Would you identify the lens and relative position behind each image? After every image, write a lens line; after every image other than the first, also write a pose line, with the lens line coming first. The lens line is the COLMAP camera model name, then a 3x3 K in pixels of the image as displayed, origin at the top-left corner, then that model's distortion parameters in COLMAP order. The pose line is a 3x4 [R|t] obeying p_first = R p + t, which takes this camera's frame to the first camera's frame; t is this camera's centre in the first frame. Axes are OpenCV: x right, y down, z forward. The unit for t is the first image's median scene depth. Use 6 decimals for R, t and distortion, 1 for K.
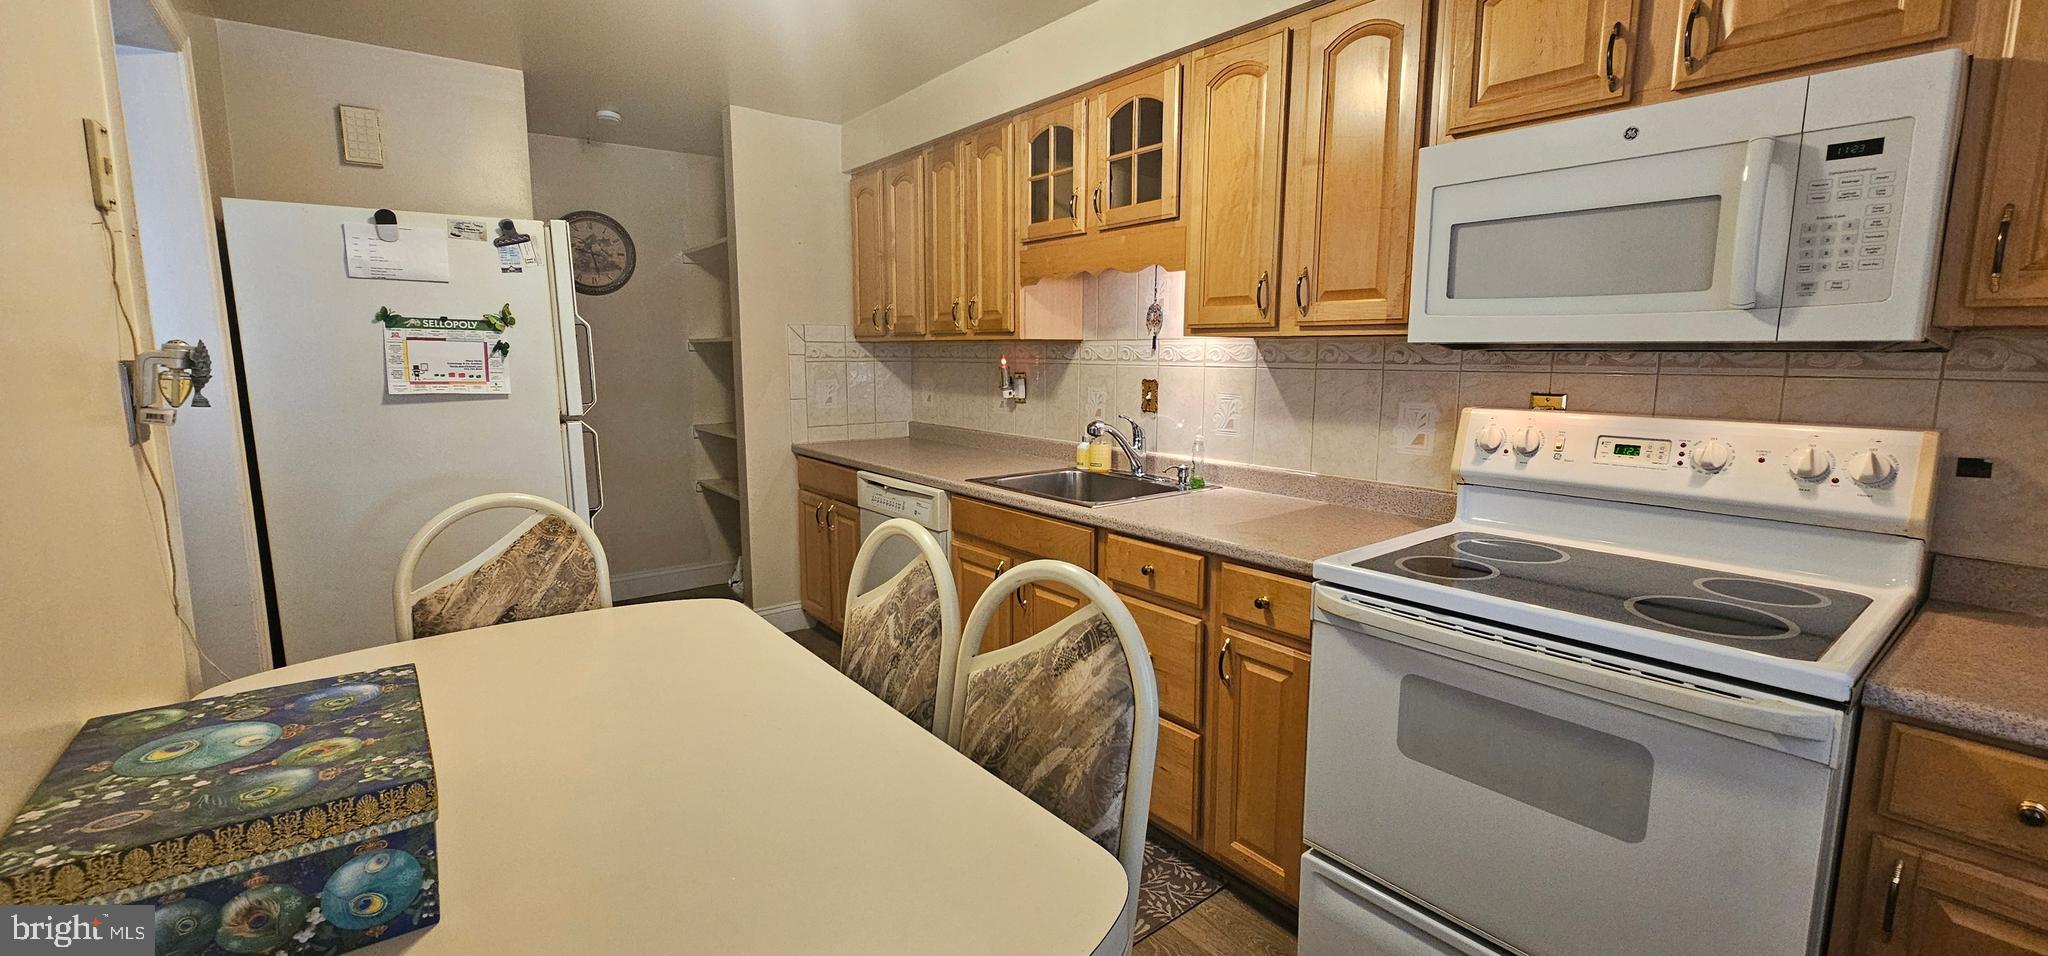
lens RADIAL K [[843.3, 0, 1026.0], [0, 843.3, 468.5], [0, 0, 1]] dist [-0.002798, 0.001220]
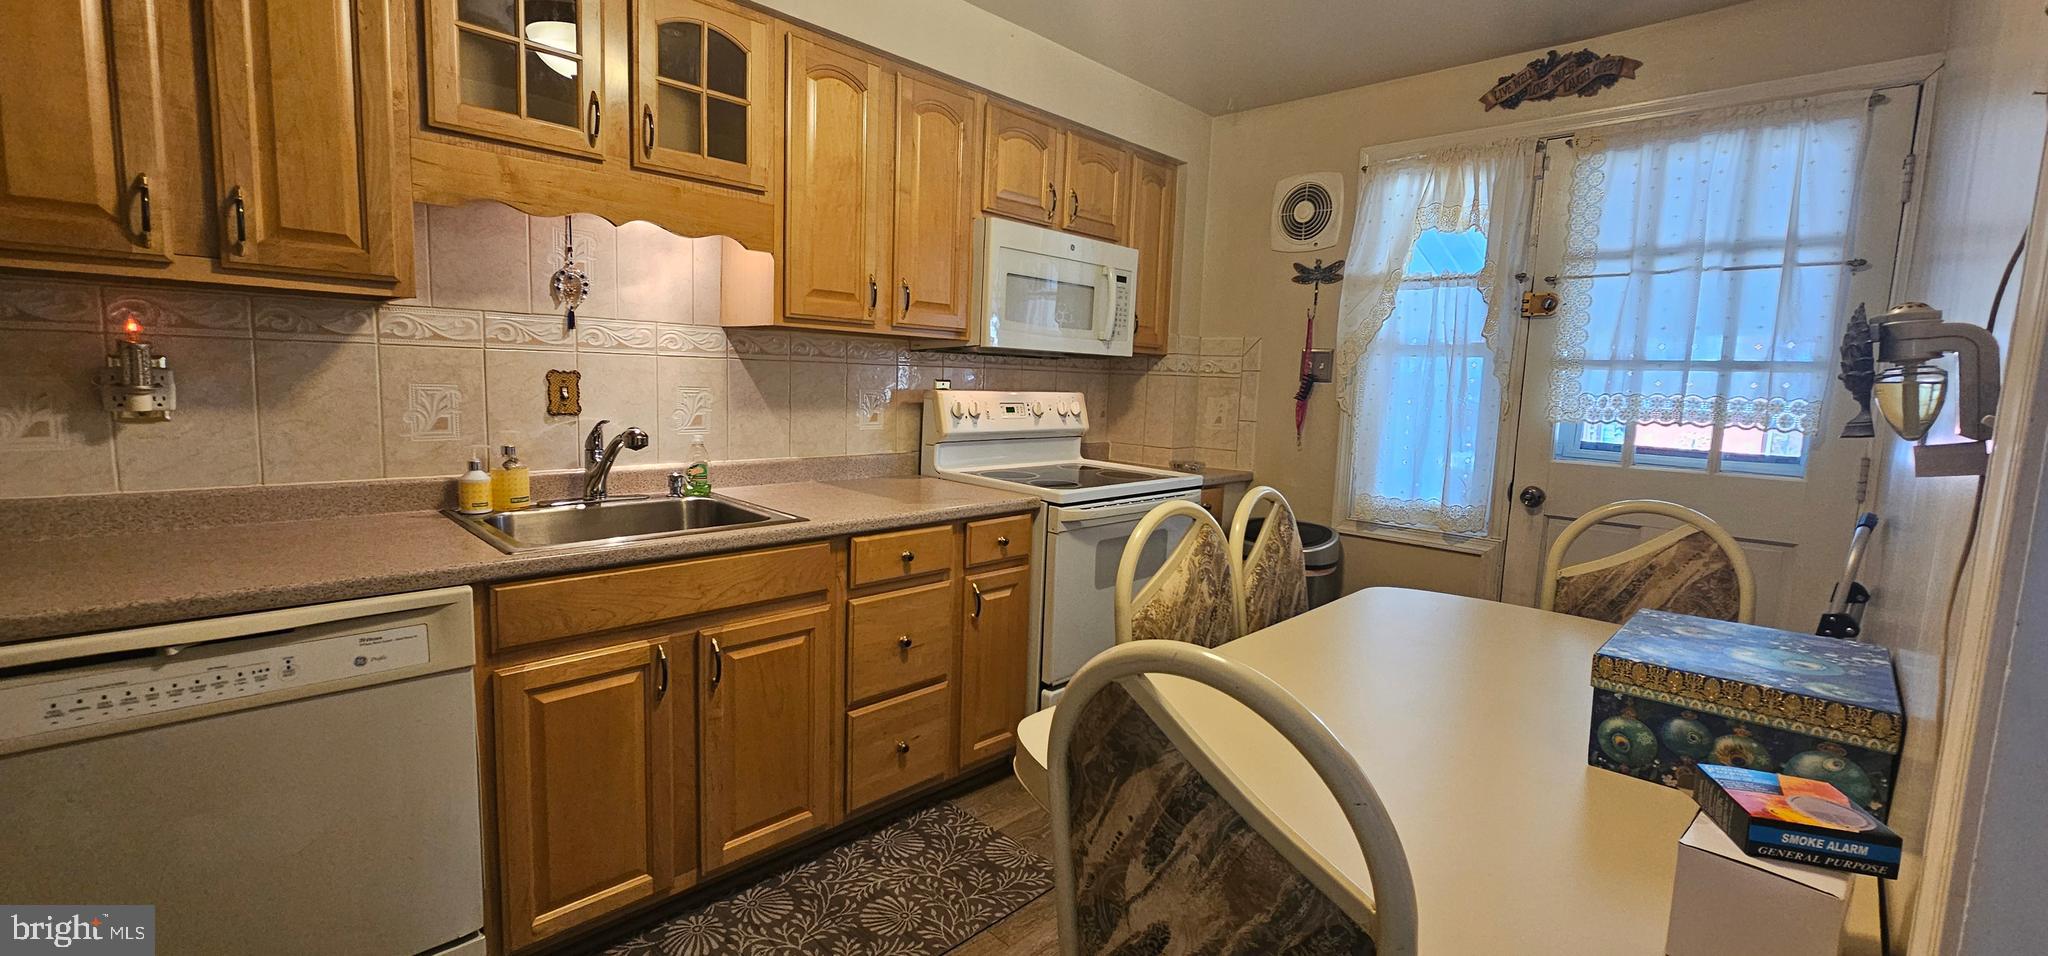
lens RADIAL K [[843.3, 0, 1022.4], [0, 843.3, 474.6], [0, 0, 1]] dist [-0.002798, 0.001220]
pose [[-0.140267, -0.123458, 0.982387, -0.789291], [0.100903, 0.985247, 0.138225, -0.096239], [-0.984959, 0.118515, -0.125740, 0.879470]]
